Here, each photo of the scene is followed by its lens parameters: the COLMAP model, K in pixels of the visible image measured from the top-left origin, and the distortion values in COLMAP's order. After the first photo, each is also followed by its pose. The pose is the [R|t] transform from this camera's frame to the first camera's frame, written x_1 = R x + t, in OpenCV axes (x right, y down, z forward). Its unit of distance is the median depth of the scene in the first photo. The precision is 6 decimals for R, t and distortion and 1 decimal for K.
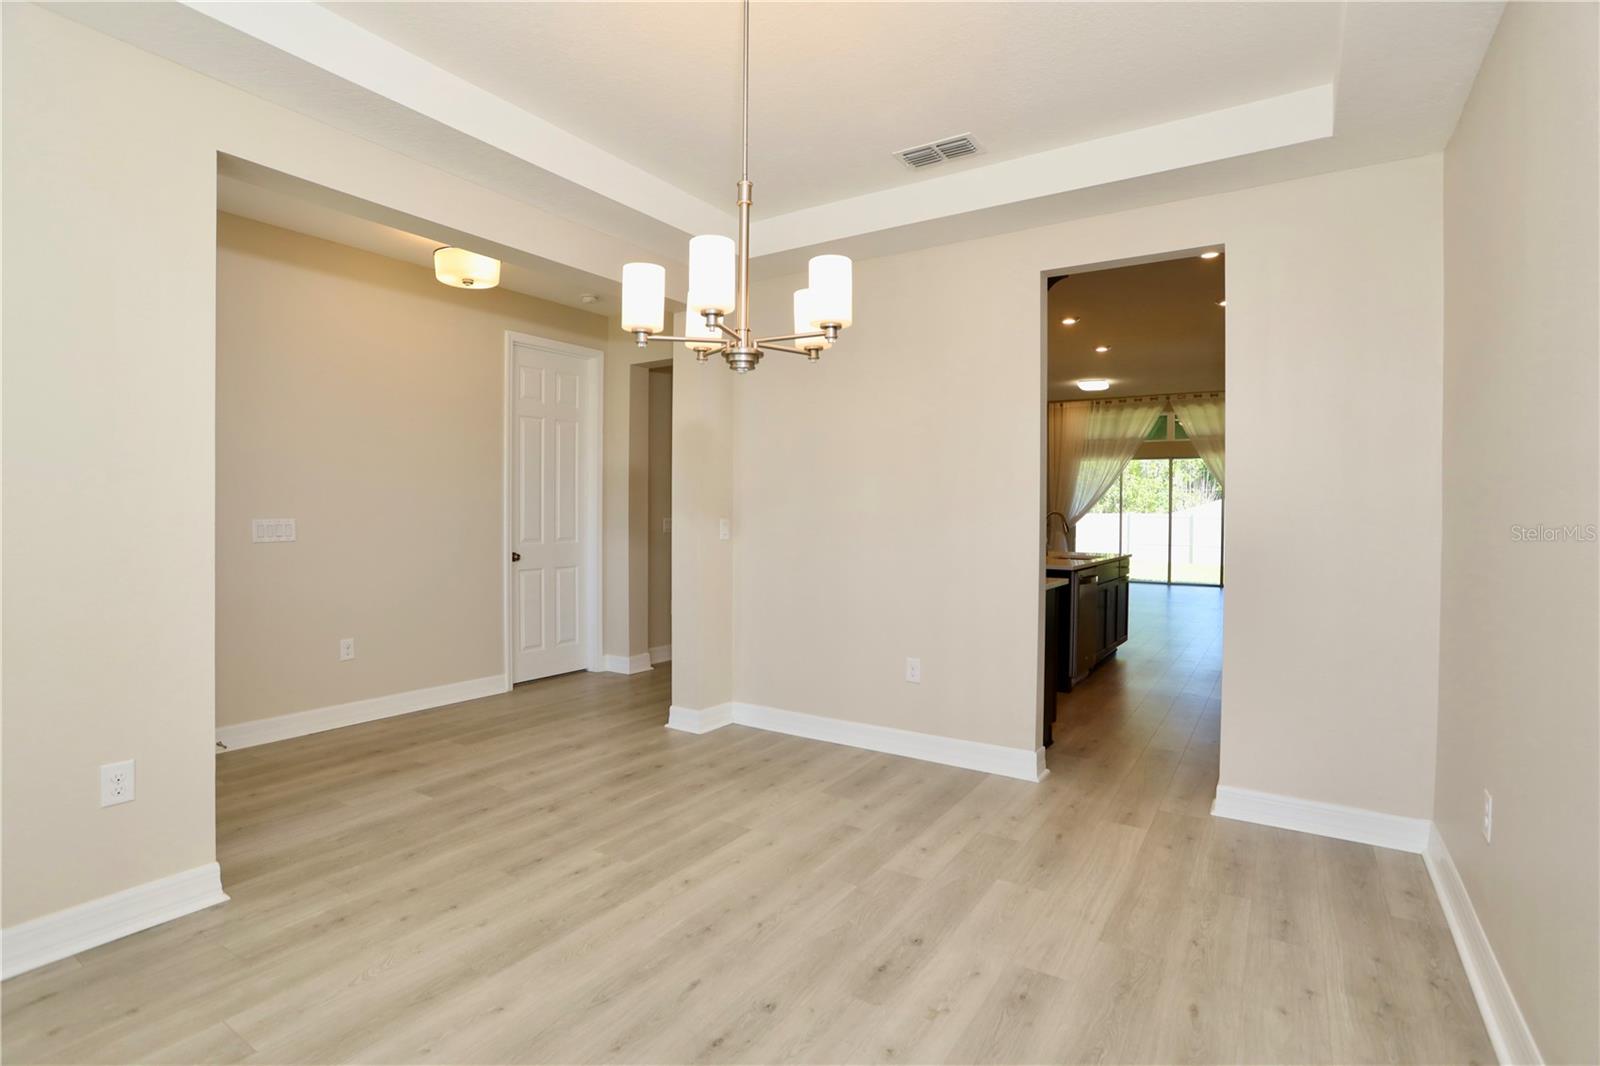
lens RADIAL K [[794.8, 0, 800.7], [0, 794.8, 522.6], [0, 0, 1]] dist [-0.082843, 0.042227]
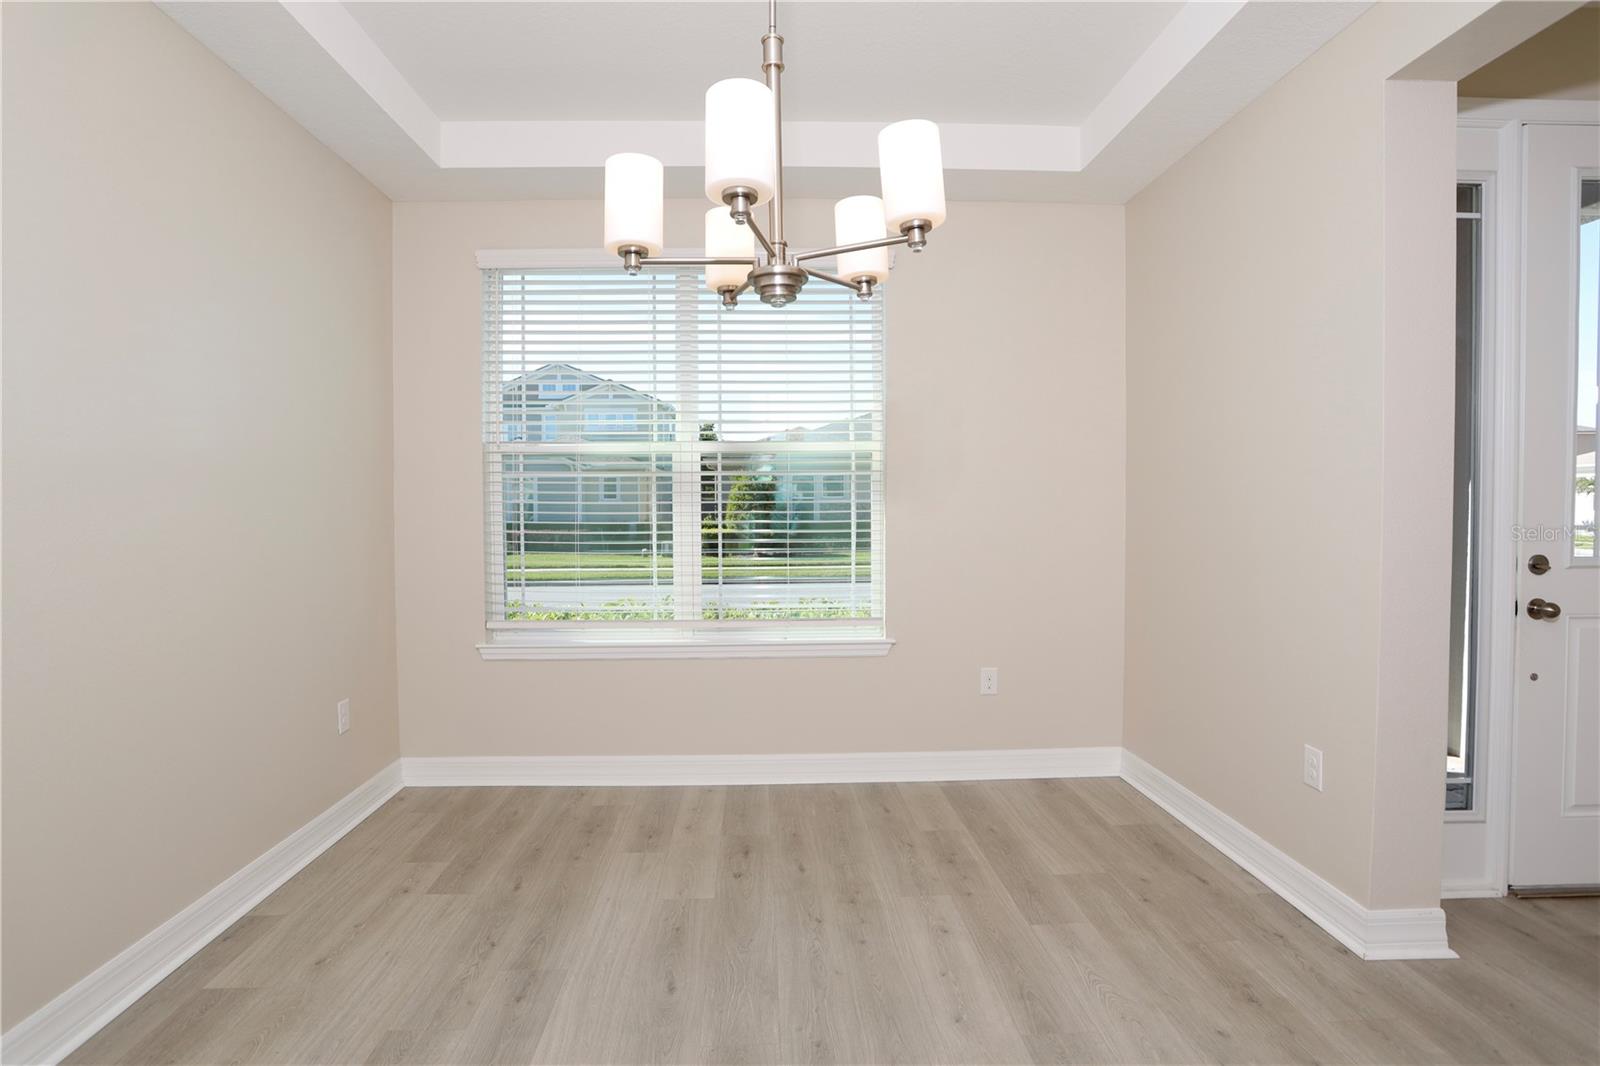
lens RADIAL K [[794.8, 0, 800.7], [0, 794.8, 522.6], [0, 0, 1]] dist [-0.082843, 0.042227]
pose [[-0.808503, 0.009976, -0.588407, 0.285749], [-0.009547, 0.999502, 0.030064, -0.017735], [0.588414, 0.029925, -0.808006, 1.419132]]
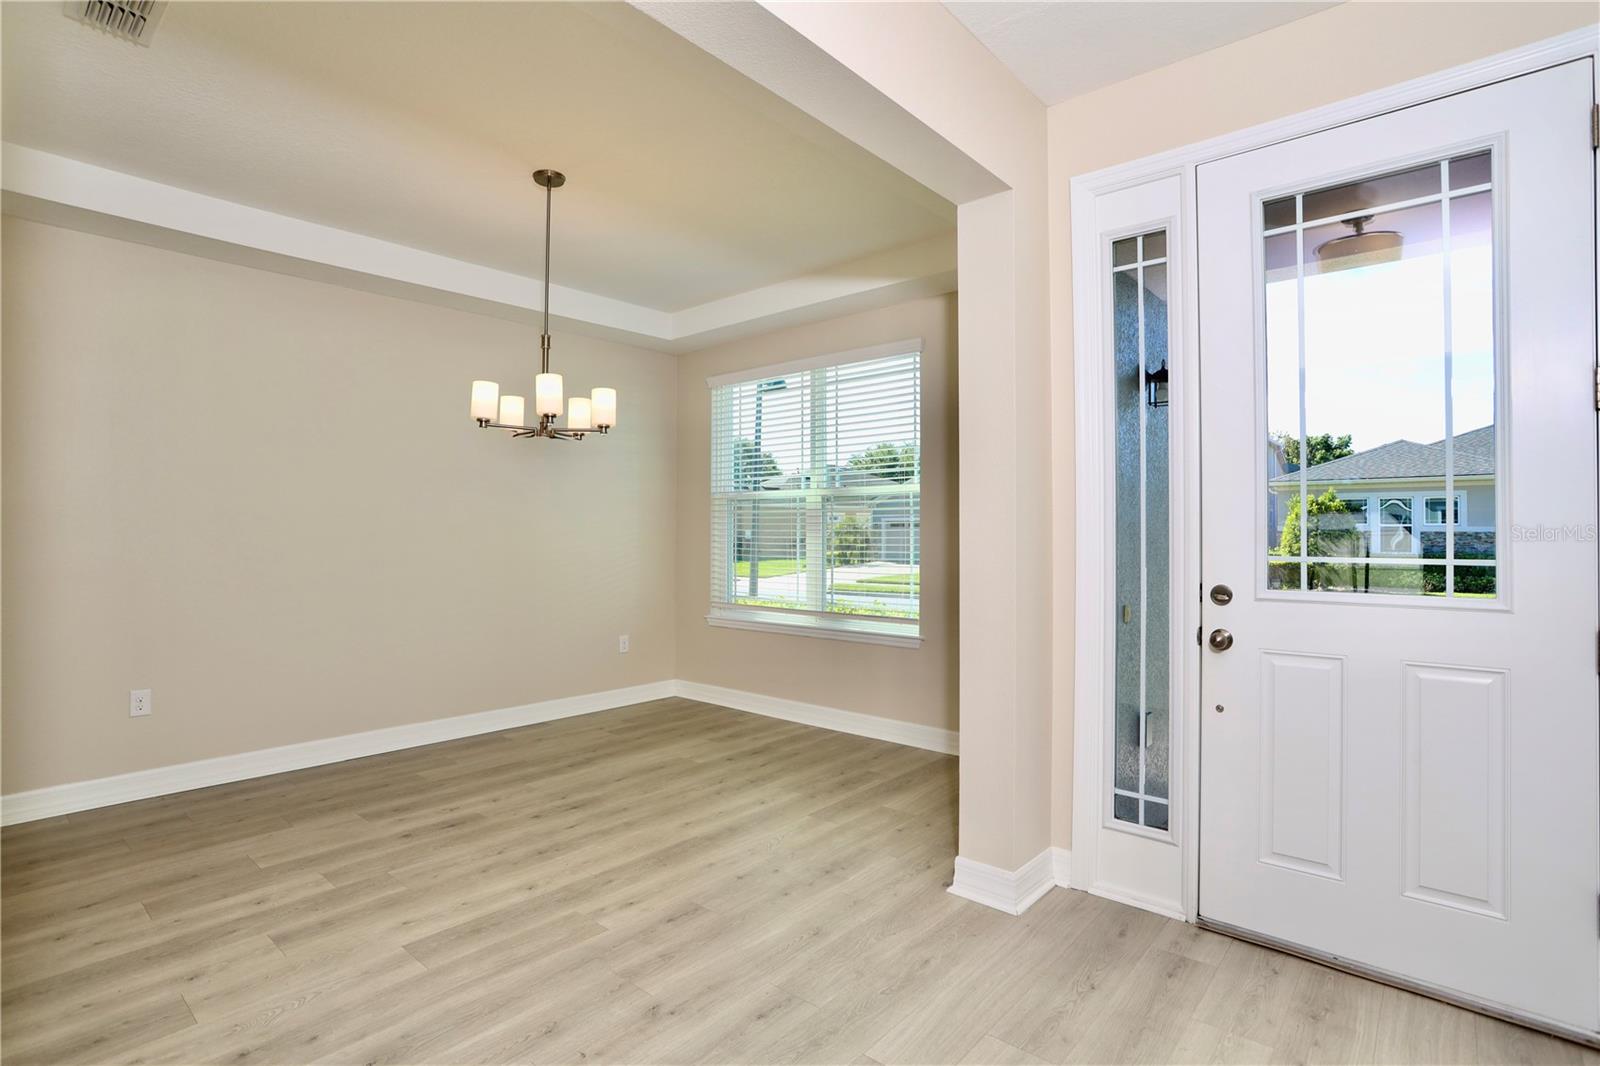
lens RADIAL K [[794.8, 0, 800.7], [0, 794.8, 522.6], [0, 0, 1]] dist [-0.082843, 0.042227]
pose [[-0.991336, -0.006158, 0.131203, -0.743512], [-0.005732, 0.999977, 0.003626, -0.037239], [-0.131222, 0.002842, -0.991349, 2.312904]]
